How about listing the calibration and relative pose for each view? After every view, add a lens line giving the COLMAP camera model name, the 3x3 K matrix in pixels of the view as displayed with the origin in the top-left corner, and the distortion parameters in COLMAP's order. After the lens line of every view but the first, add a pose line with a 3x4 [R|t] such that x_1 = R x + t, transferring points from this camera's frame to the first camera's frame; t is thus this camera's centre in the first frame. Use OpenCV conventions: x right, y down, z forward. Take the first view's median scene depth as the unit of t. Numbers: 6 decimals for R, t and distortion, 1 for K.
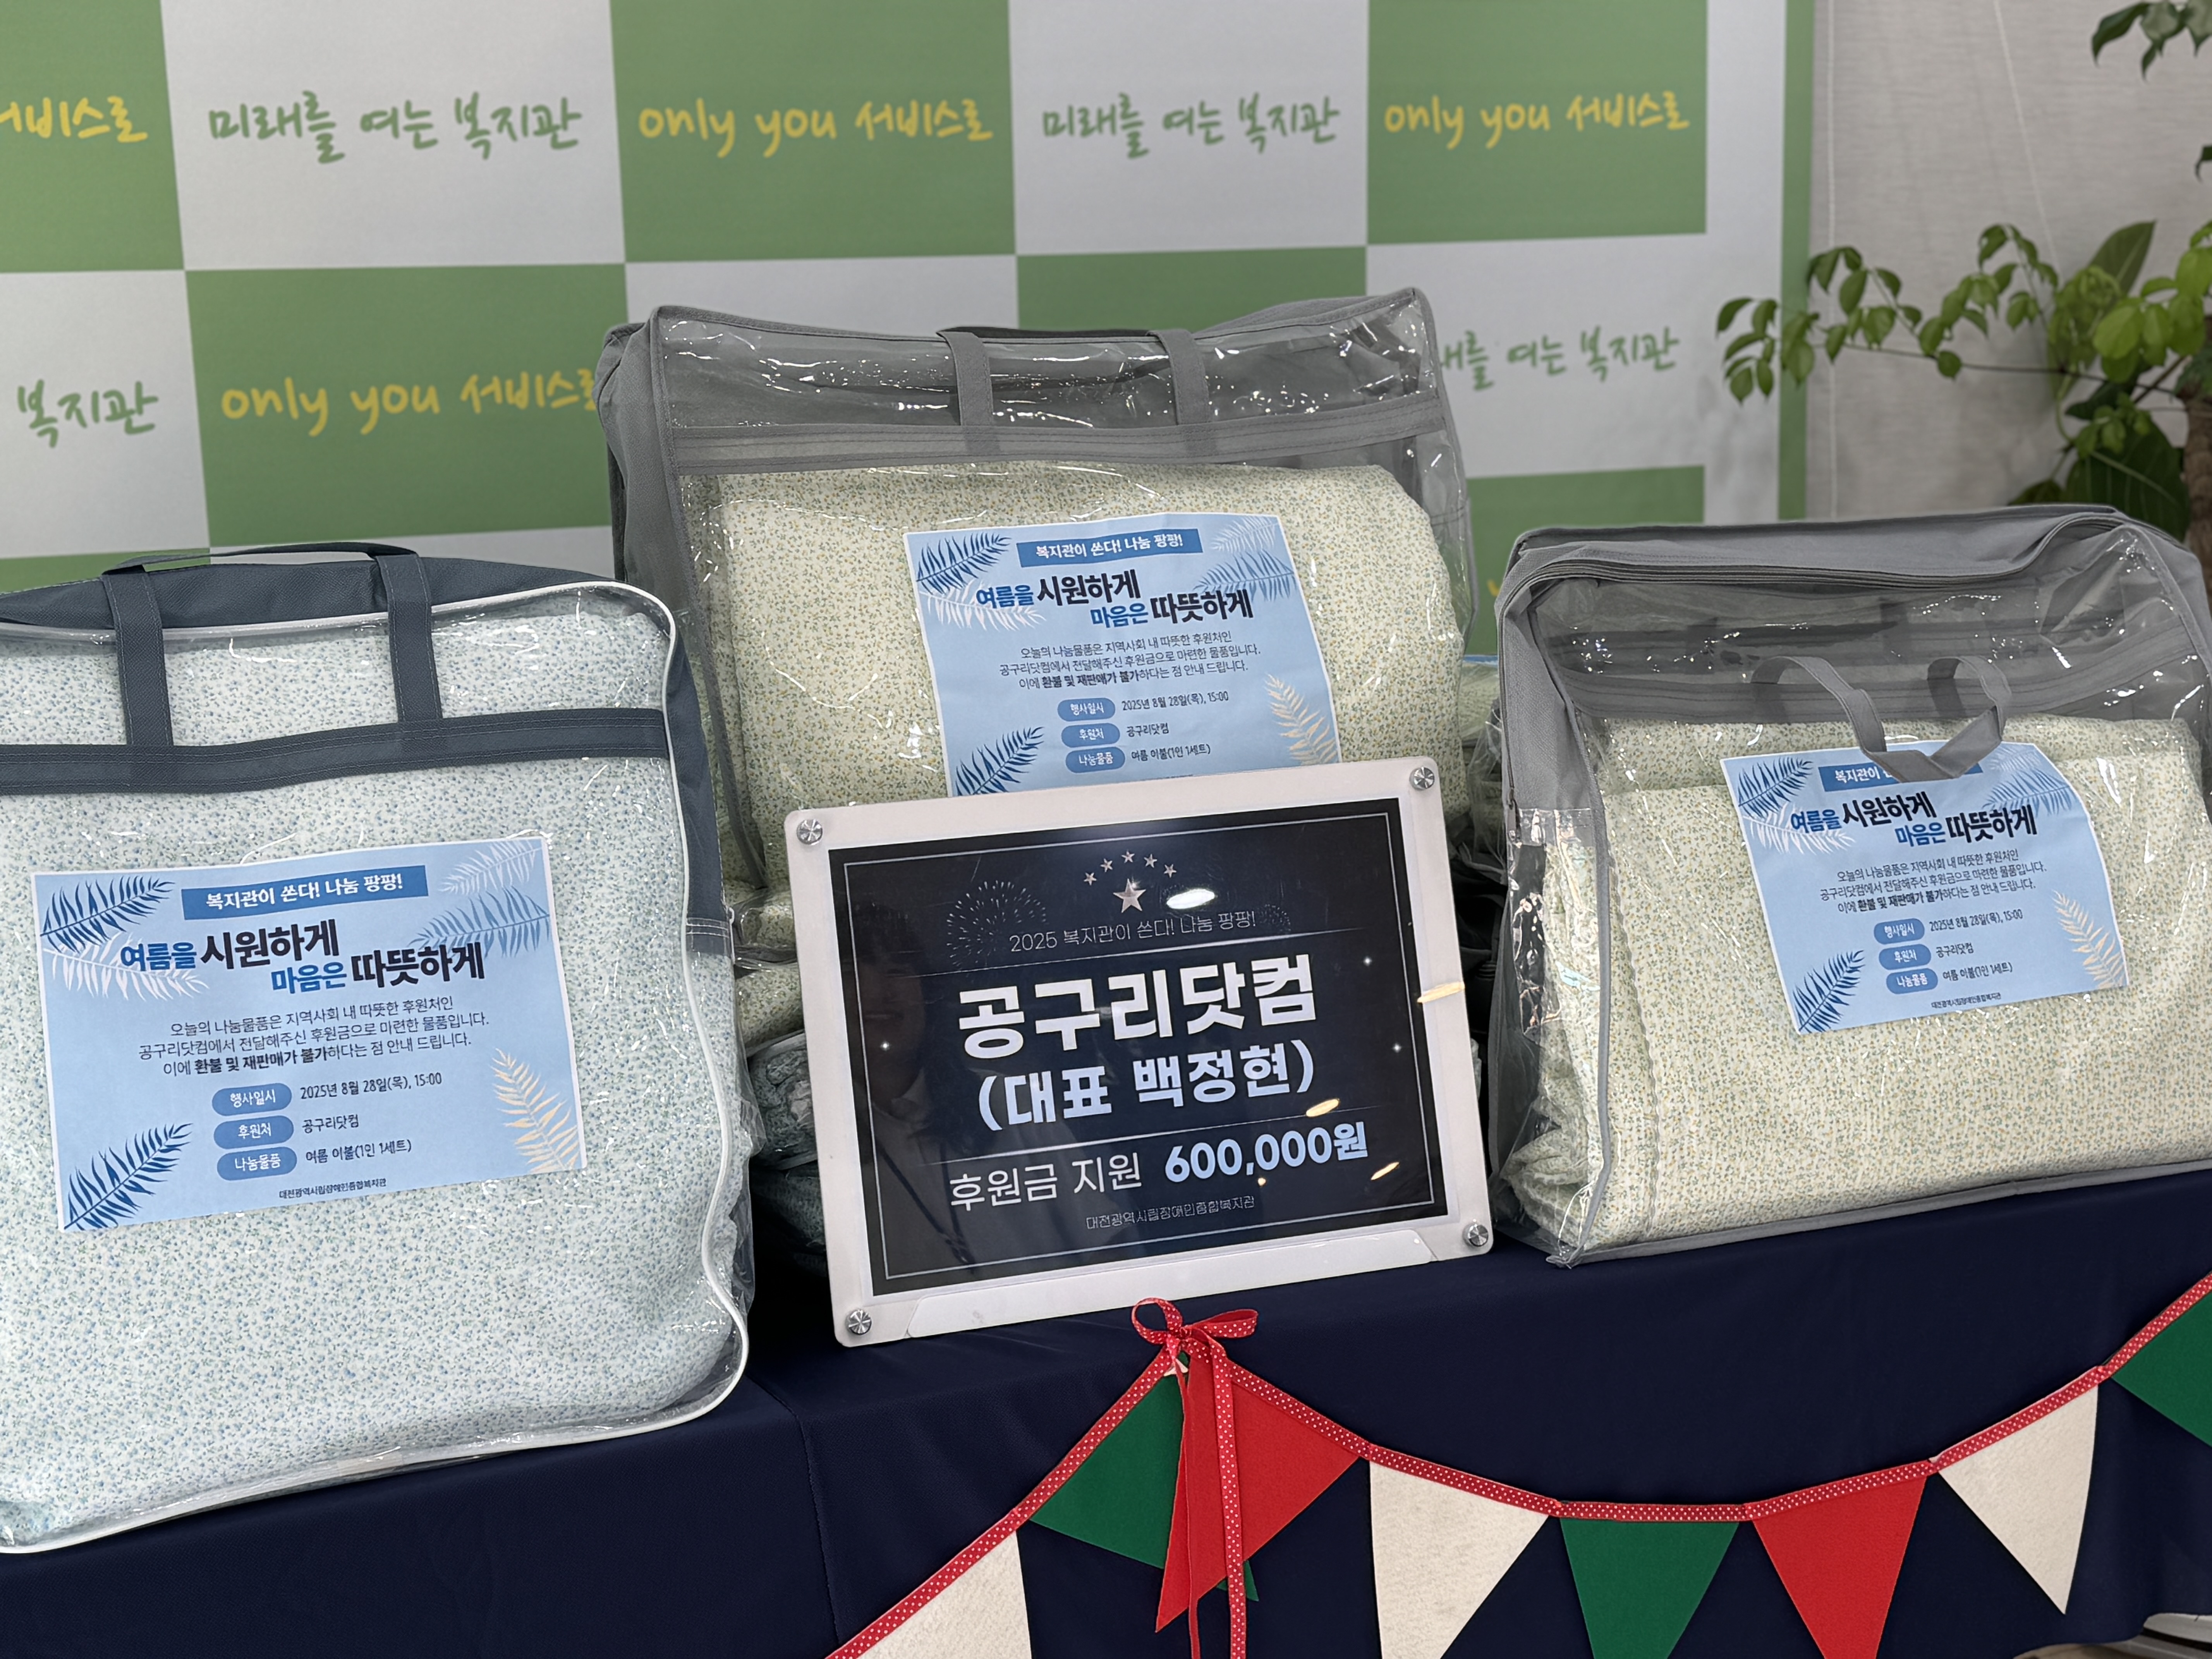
lens RADIAL K [[3072.1, 0, 1117.3], [0, 3072.1, 810.3], [0, 0, 1]] dist [0.161428, 0.000000]
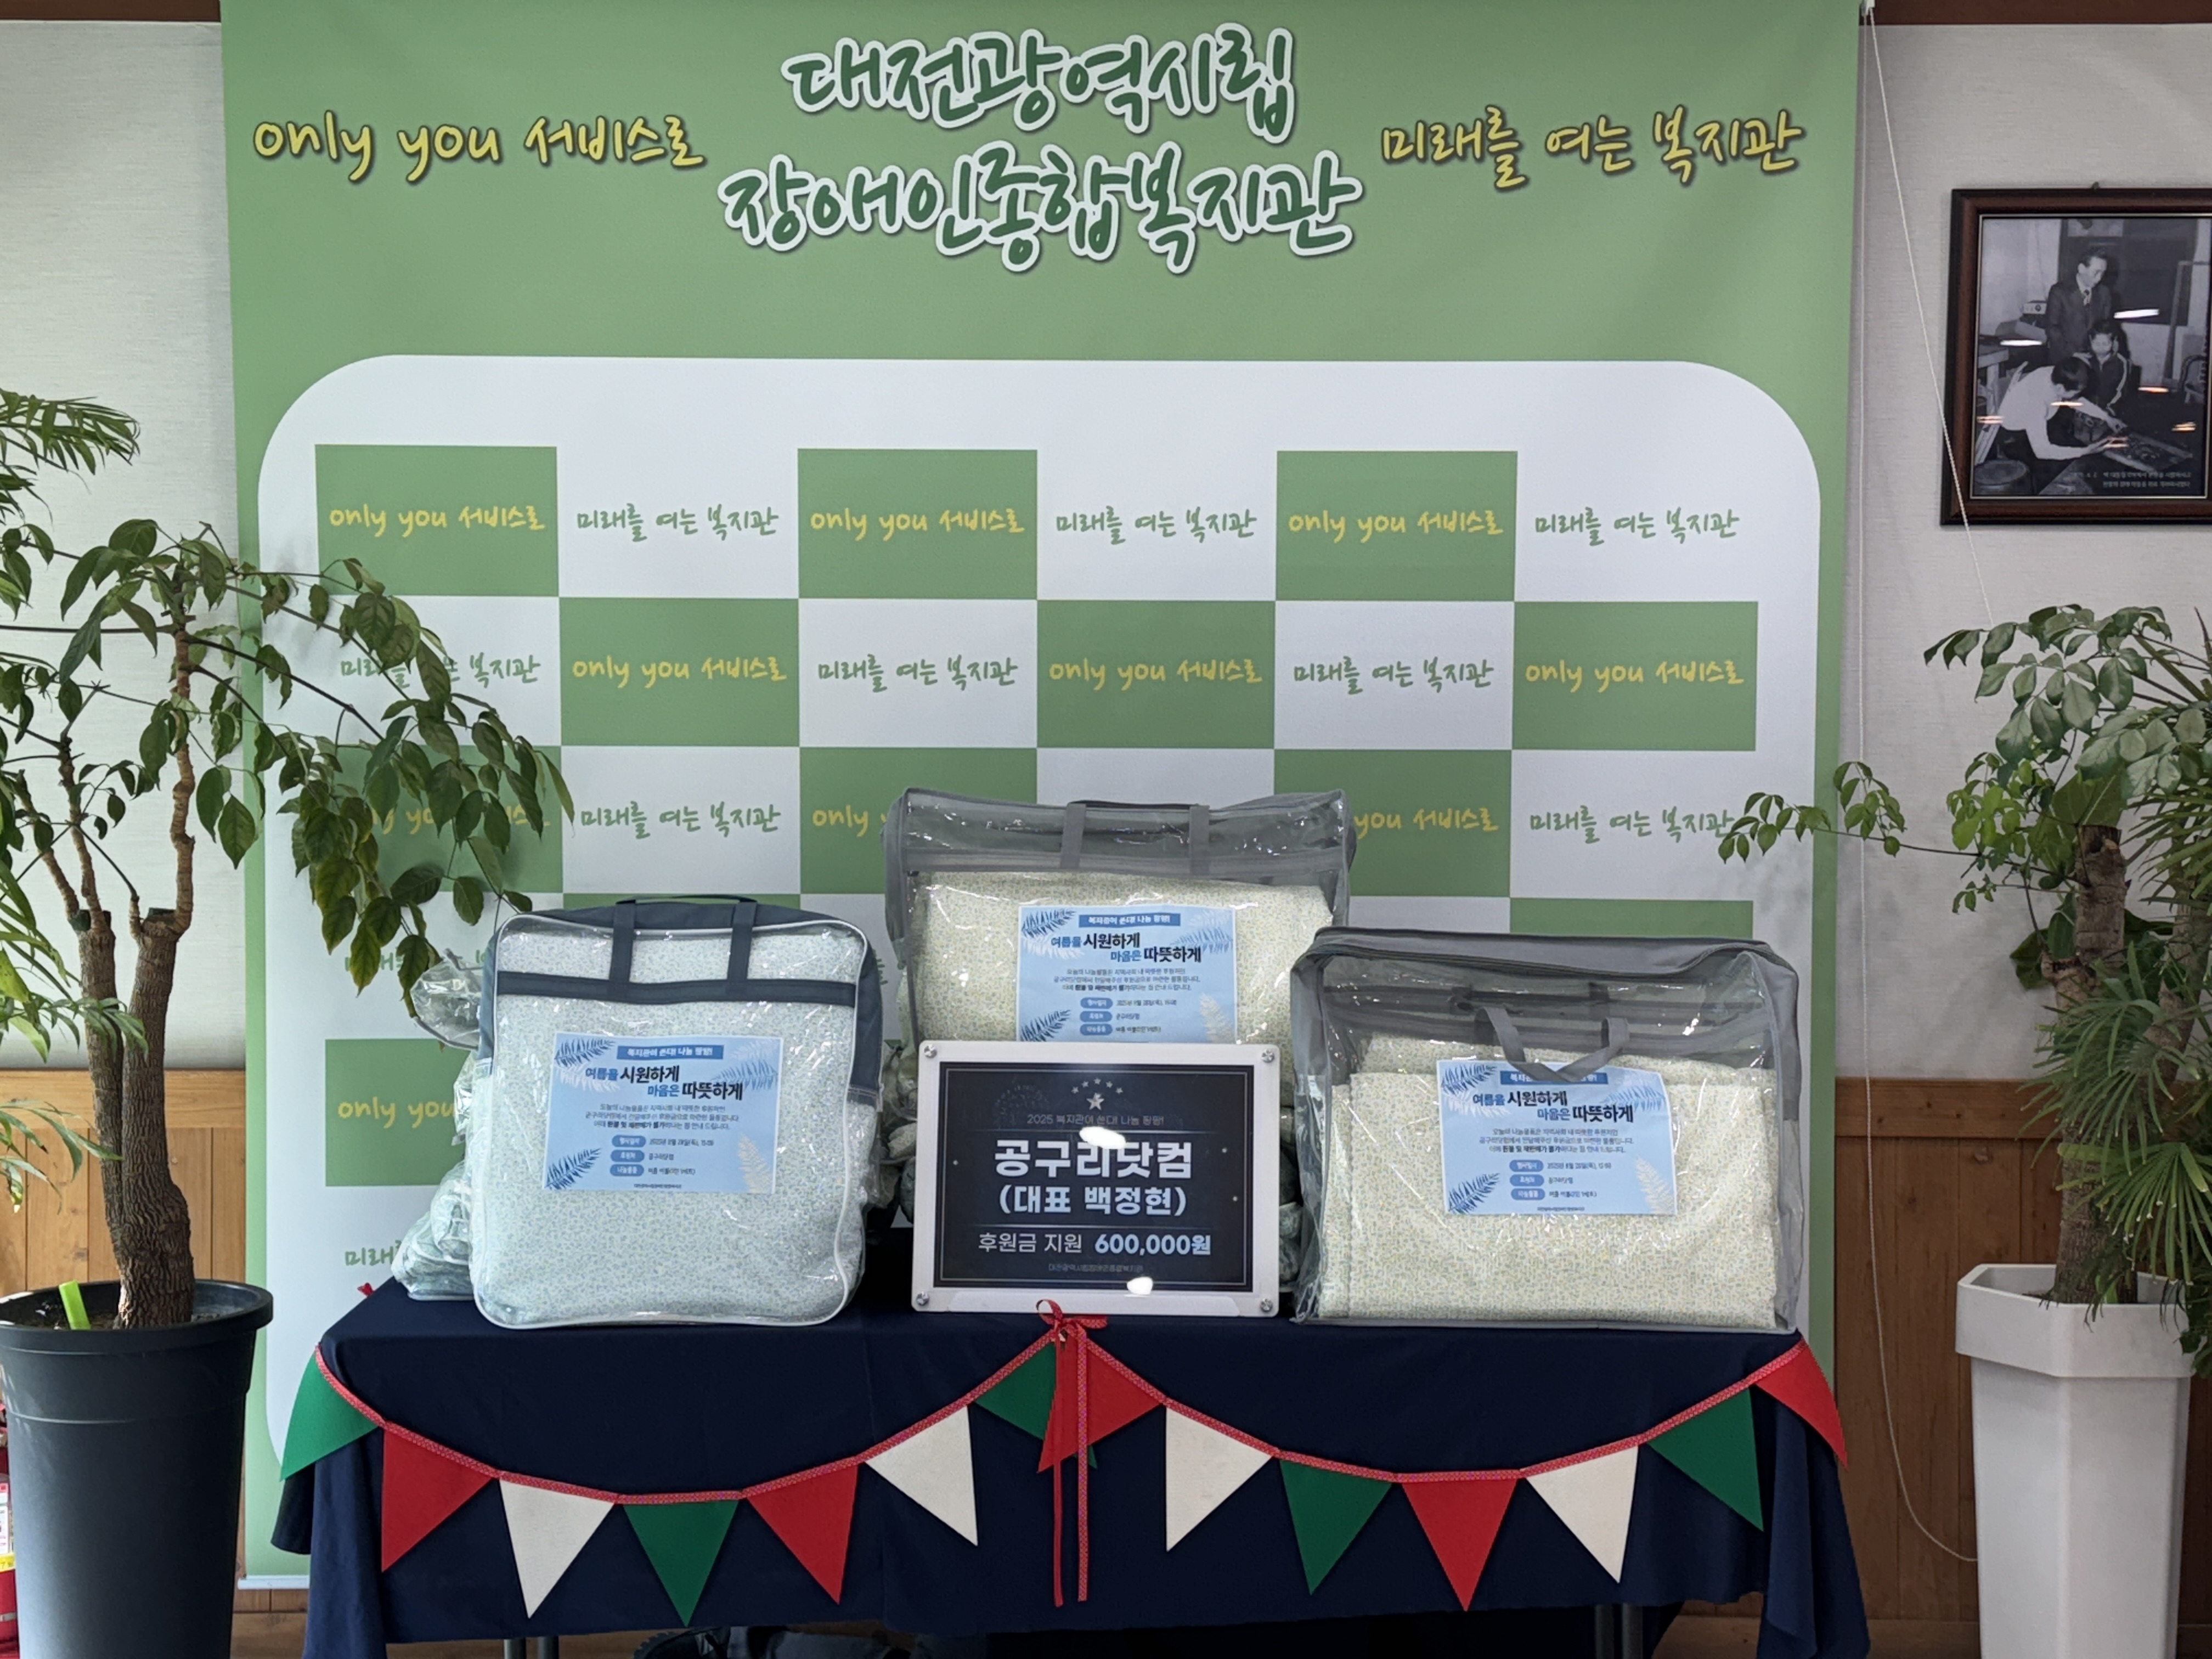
lens RADIAL K [[3072.1, 0, 1113.2], [0, 3072.1, 816.6], [0, 0, 1]] dist [0.161428, 0.000000]
pose [[0.919078, 0.052405, -0.390576, 0.746077], [-0.096675, 0.990815, -0.094549, 0.032069], [0.382034, 0.124657, 0.915702, -0.768874]]
